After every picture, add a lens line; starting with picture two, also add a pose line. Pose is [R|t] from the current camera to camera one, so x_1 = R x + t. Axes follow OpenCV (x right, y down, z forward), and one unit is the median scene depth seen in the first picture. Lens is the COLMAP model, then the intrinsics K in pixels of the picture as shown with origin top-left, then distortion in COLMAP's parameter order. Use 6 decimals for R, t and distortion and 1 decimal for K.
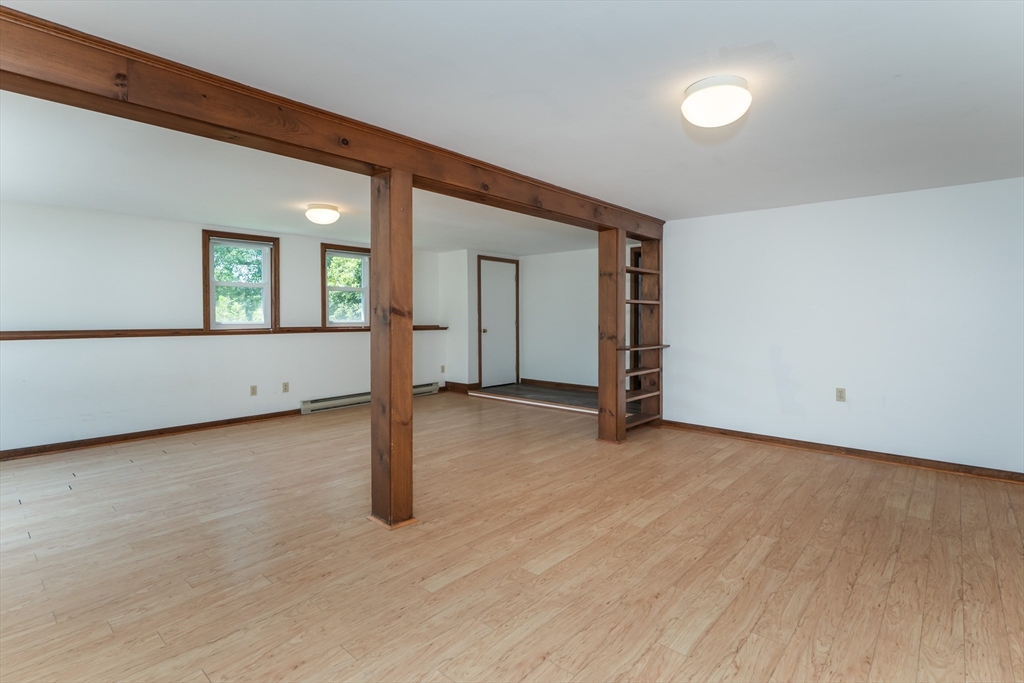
lens RADIAL K [[498.6, 0, 514.3], [0, 498.6, 335.8], [0, 0, 1]] dist [0.001610, -0.000236]
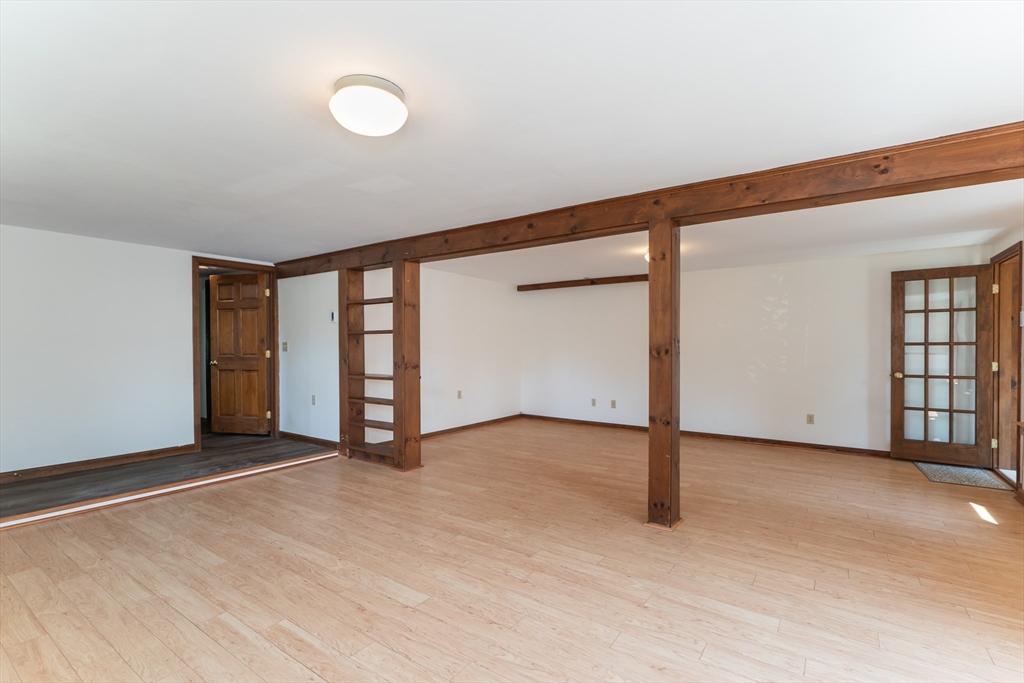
lens RADIAL K [[462.1, 0, 515.2], [0, 462.1, 346.9], [0, 0, 1]] dist [-0.004152, 0.000440]
pose [[-0.115020, 0.001059, 0.993363, -1.113300], [0.039522, 0.999213, 0.003511, -0.045973], [-0.992577, 0.039663, -0.114971, 1.279195]]
